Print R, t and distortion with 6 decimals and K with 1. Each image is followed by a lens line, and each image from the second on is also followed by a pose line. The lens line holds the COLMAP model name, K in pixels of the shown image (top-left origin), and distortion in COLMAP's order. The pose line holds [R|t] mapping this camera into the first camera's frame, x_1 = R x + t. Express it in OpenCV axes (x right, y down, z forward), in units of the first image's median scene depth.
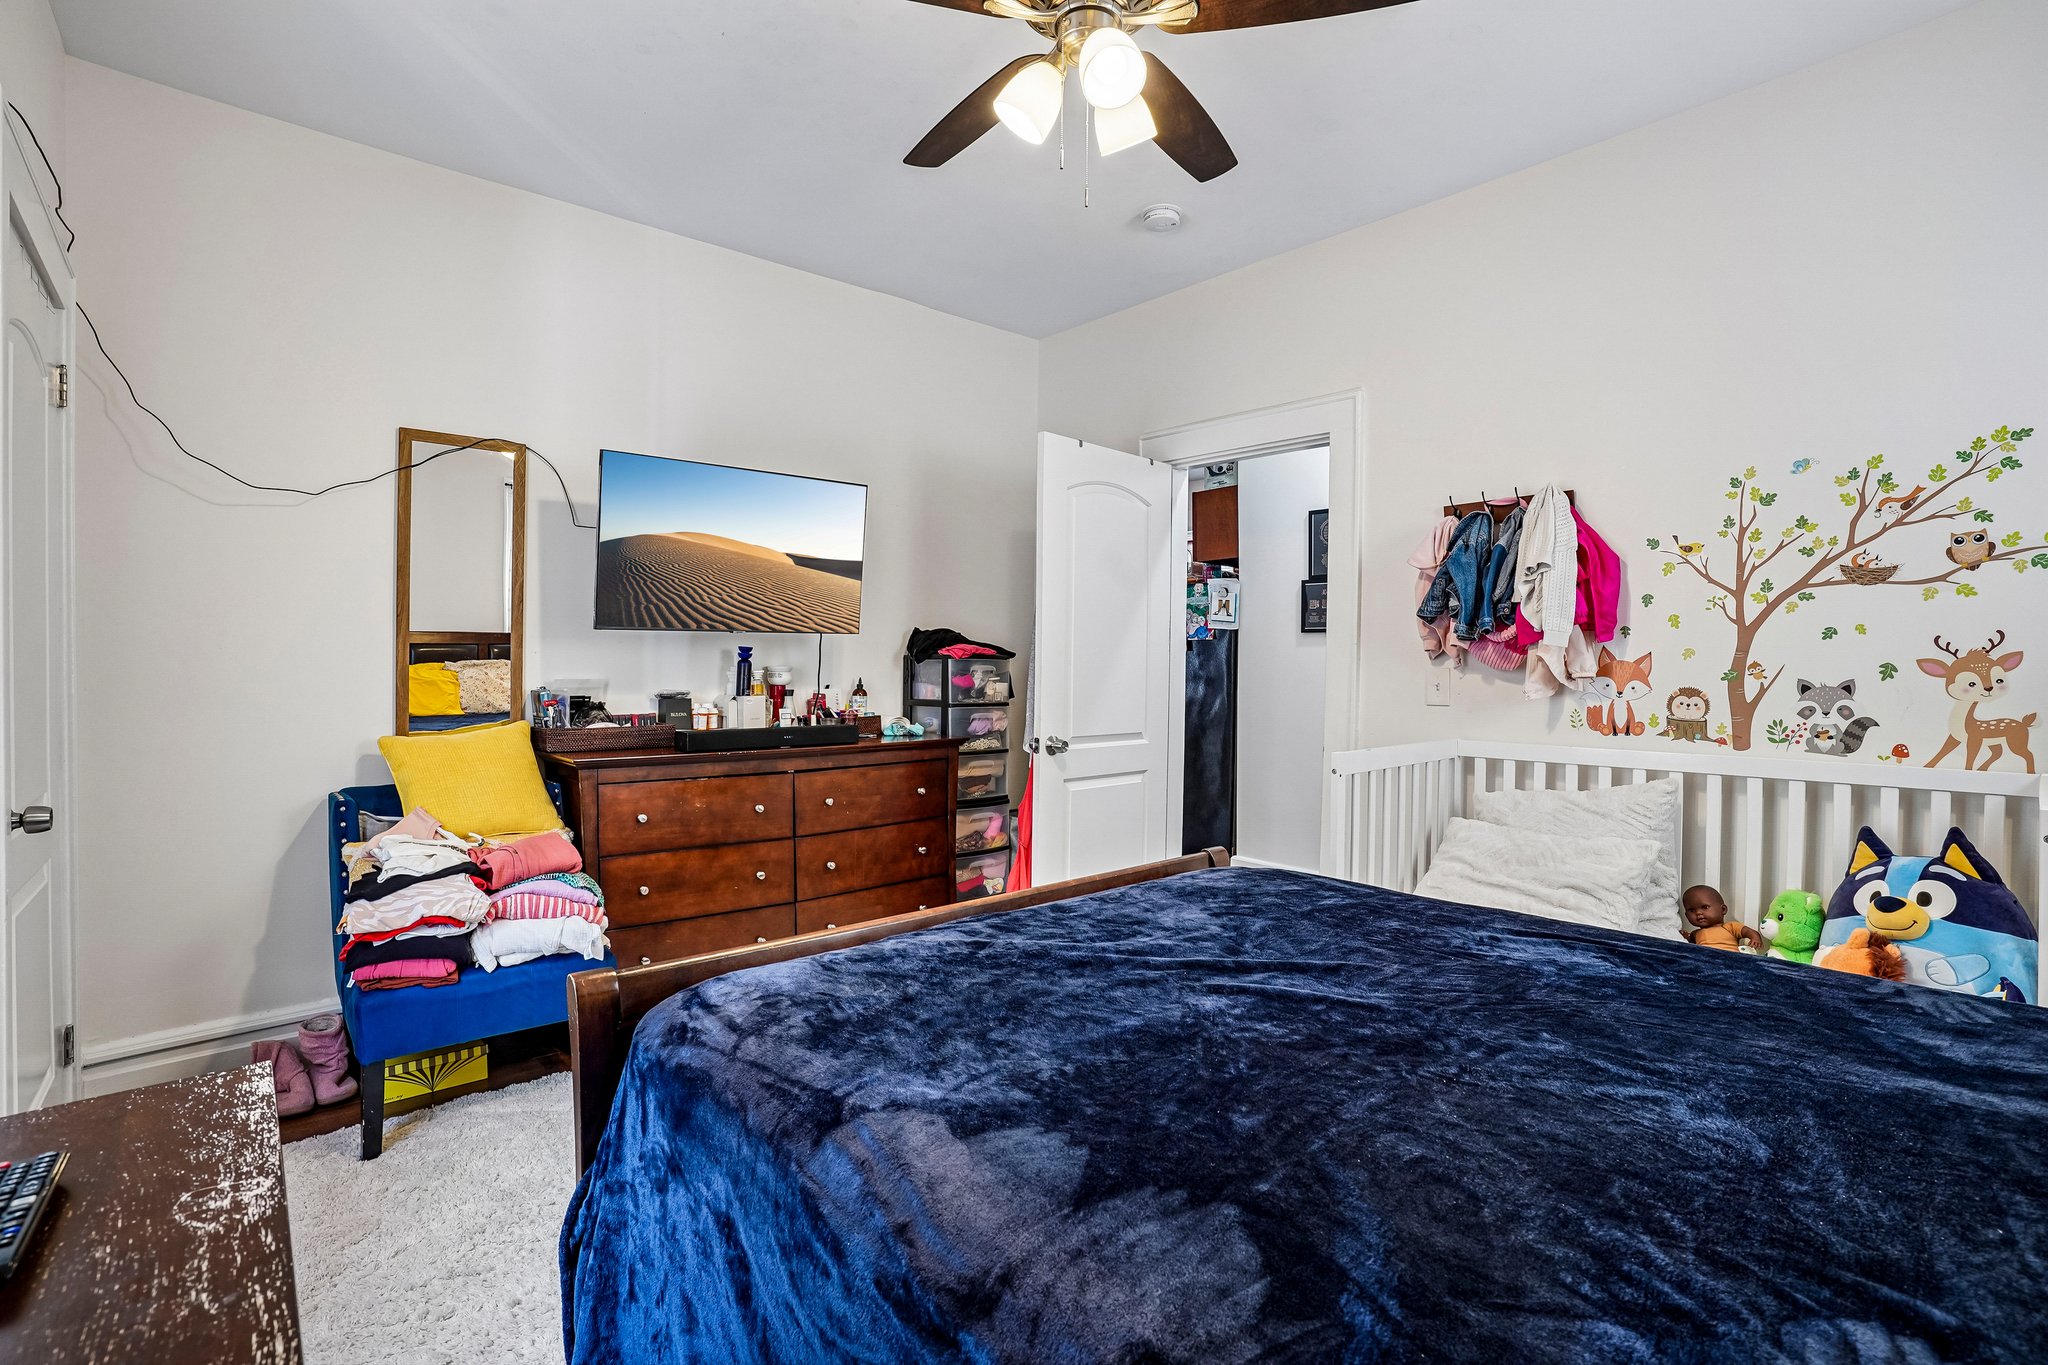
lens RADIAL K [[944.3, 0, 1024.0], [0, 944.3, 682.5], [0, 0, 1]] dist [-0.083208, 0.031856]
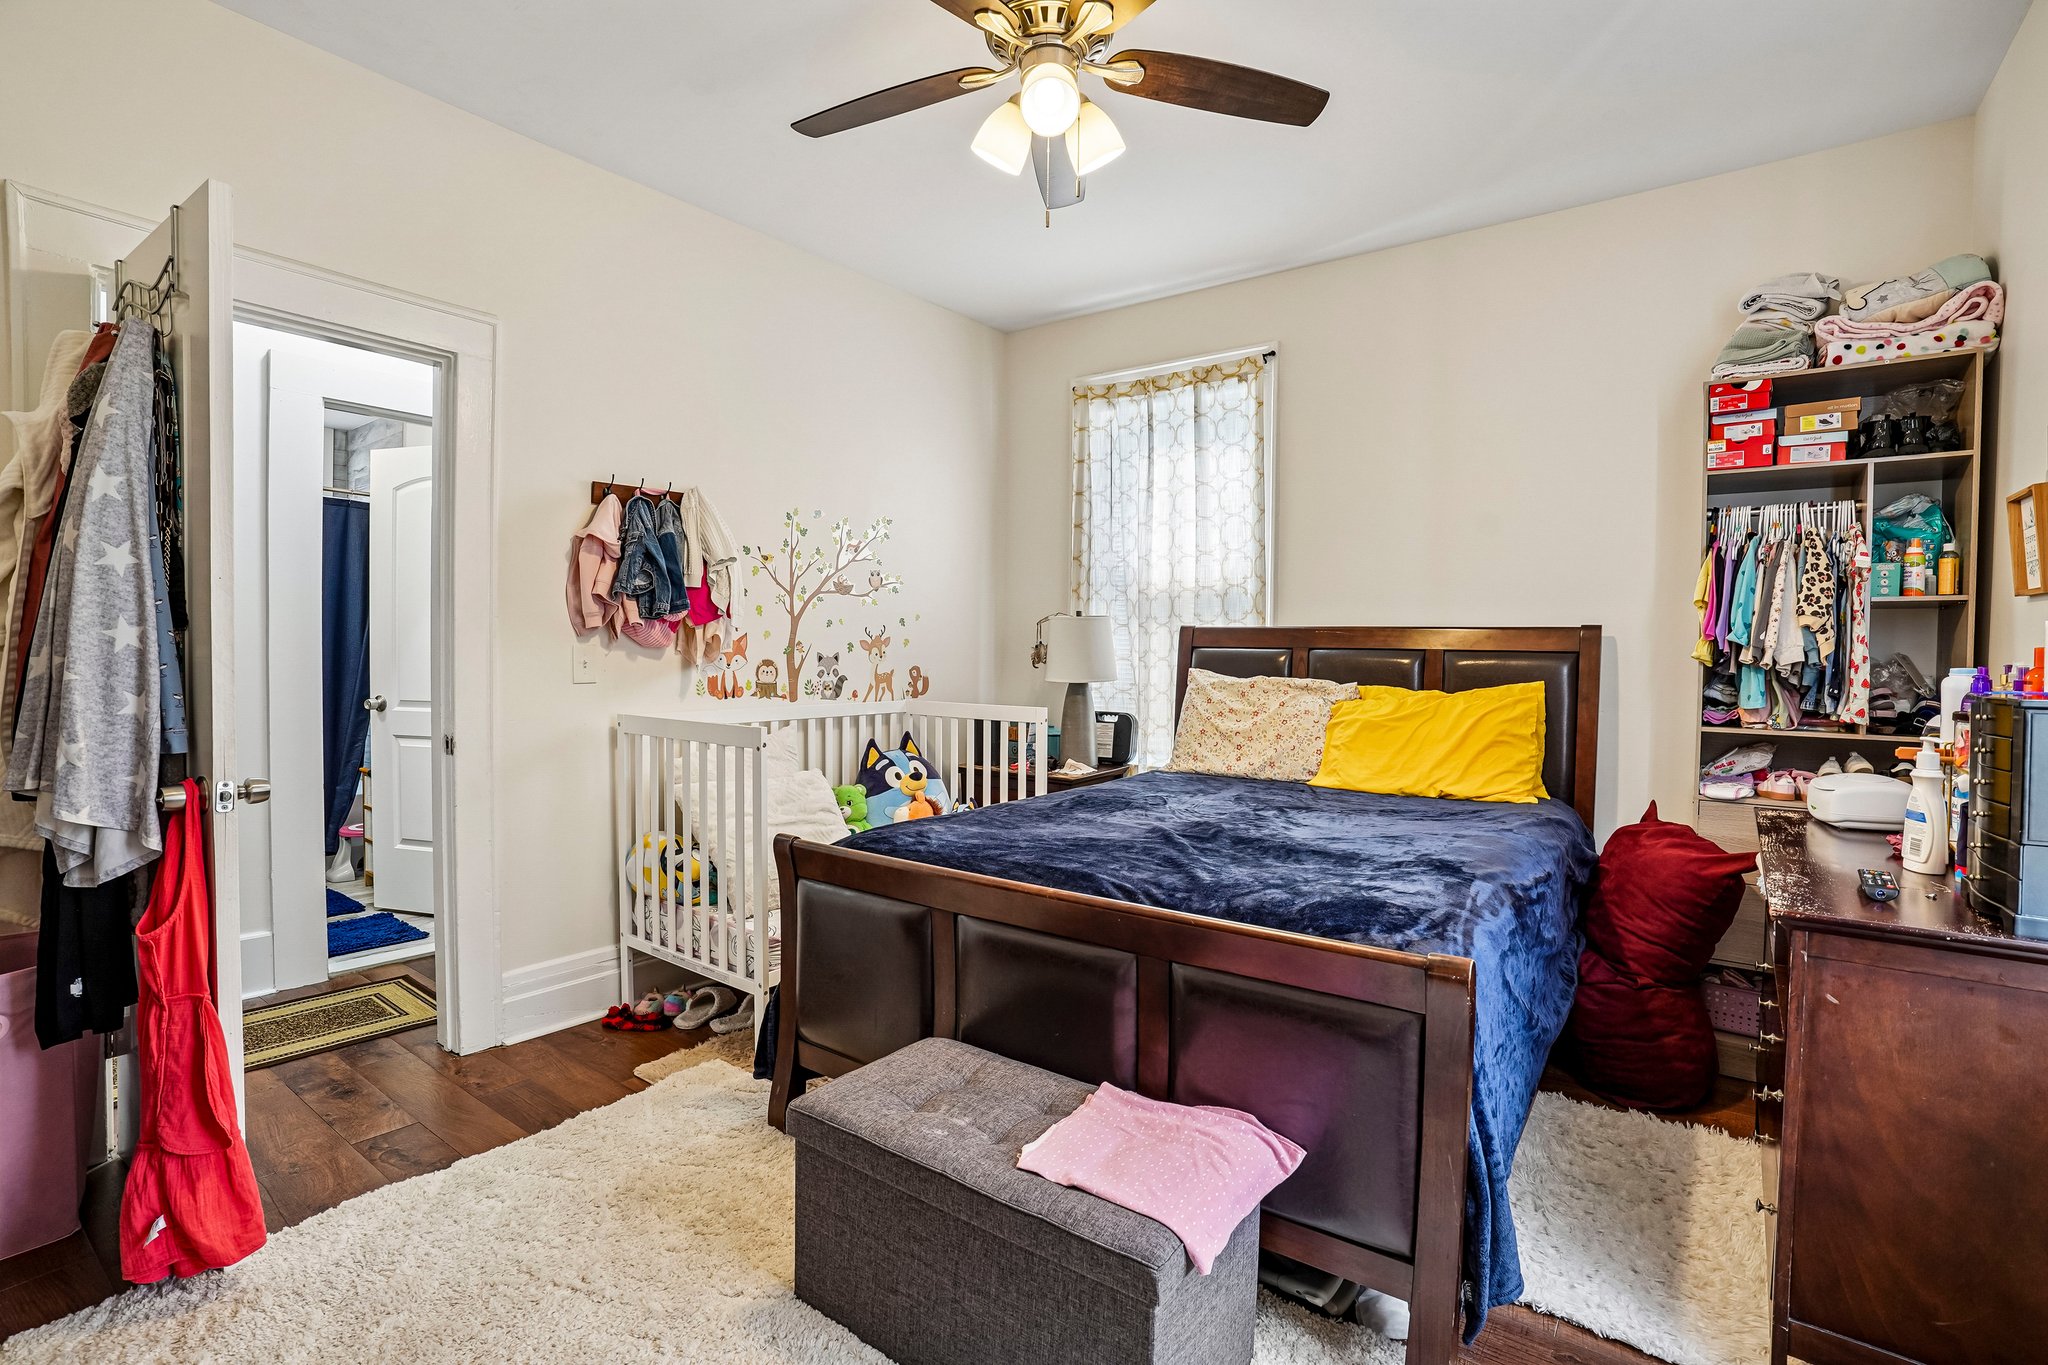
lens RADIAL K [[944.3, 0, 1024.0], [0, 944.3, 682.5], [0, 0, 1]] dist [-0.083208, 0.031856]
pose [[-0.194106, -0.042291, 0.980069, -0.776083], [0.005531, 0.999007, 0.044204, -0.021319], [-0.980965, 0.014001, -0.193679, 0.950103]]
